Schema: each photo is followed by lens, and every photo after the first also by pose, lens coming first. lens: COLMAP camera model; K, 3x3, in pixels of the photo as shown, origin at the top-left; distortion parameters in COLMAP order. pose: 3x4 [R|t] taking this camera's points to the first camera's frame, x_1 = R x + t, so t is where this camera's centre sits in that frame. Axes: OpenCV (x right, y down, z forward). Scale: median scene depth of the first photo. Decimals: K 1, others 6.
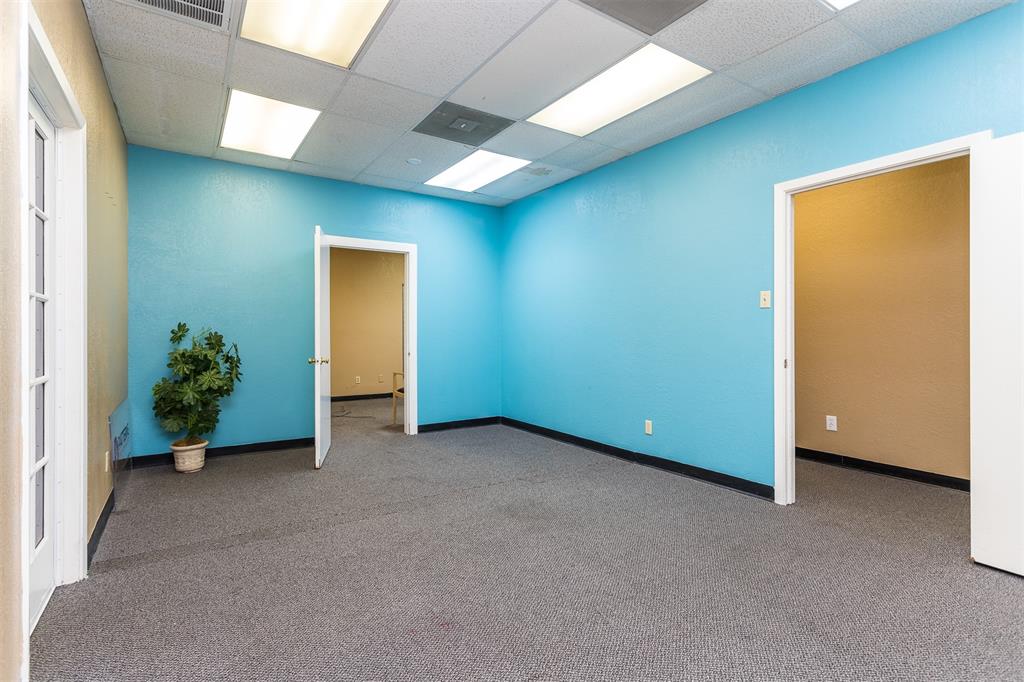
lens RADIAL K [[494.2, 0, 518.2], [0, 494.2, 336.0], [0, 0, 1]] dist [0.010131, 0.002640]
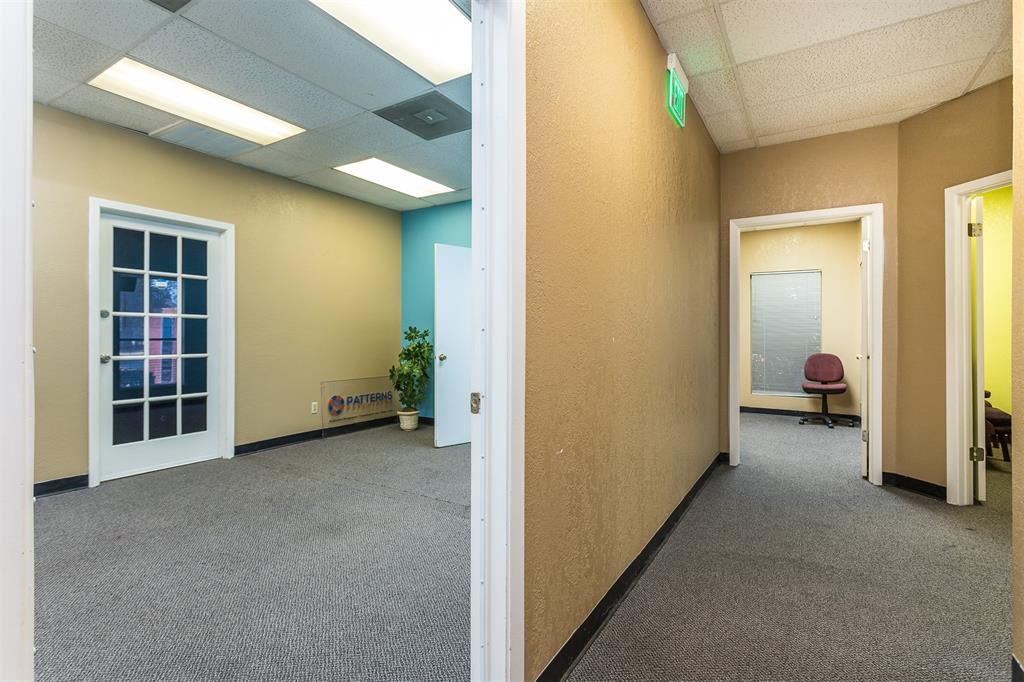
lens RADIAL K [[494.2, 0, 510.2], [0, 494.2, 334.7], [0, 0, 1]] dist [0.010131, 0.002640]
pose [[0.403919, -0.001834, -0.914793, 0.740344], [-0.008157, 0.999951, -0.005607, 0.001930], [0.914759, 0.009727, 0.403884, 0.670229]]
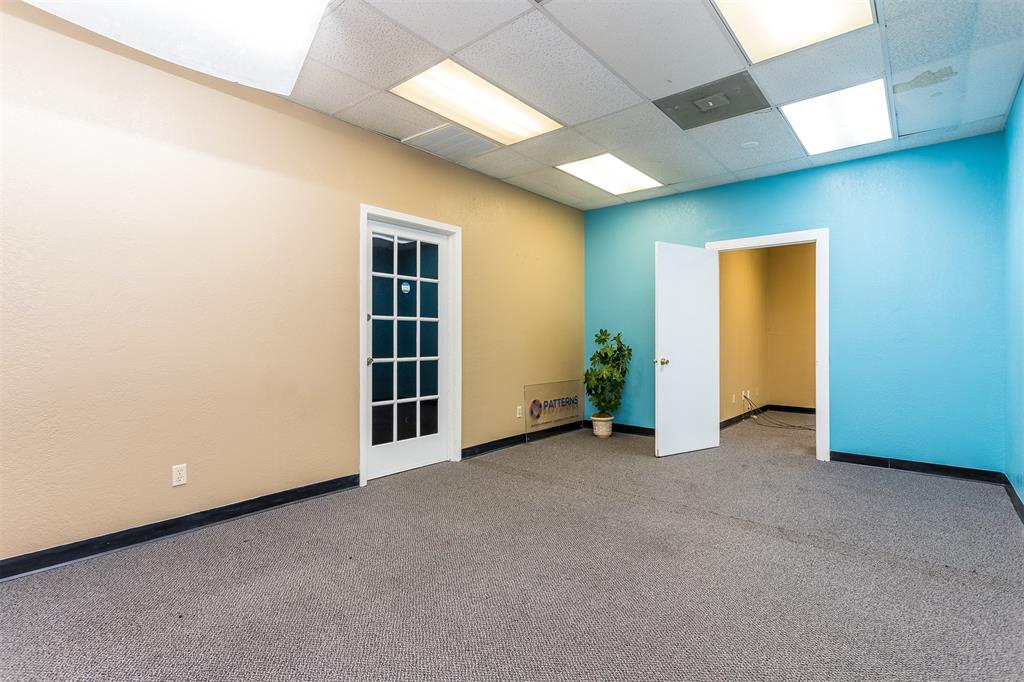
lens RADIAL K [[494.2, 0, 512.9], [0, 494.2, 334.6], [0, 0, 1]] dist [0.010131, 0.002640]
pose [[0.278362, -0.006795, -0.960452, 0.575127], [-0.008592, 0.999917, -0.009565, 0.003654], [0.960438, 0.010914, 0.278281, 0.365085]]
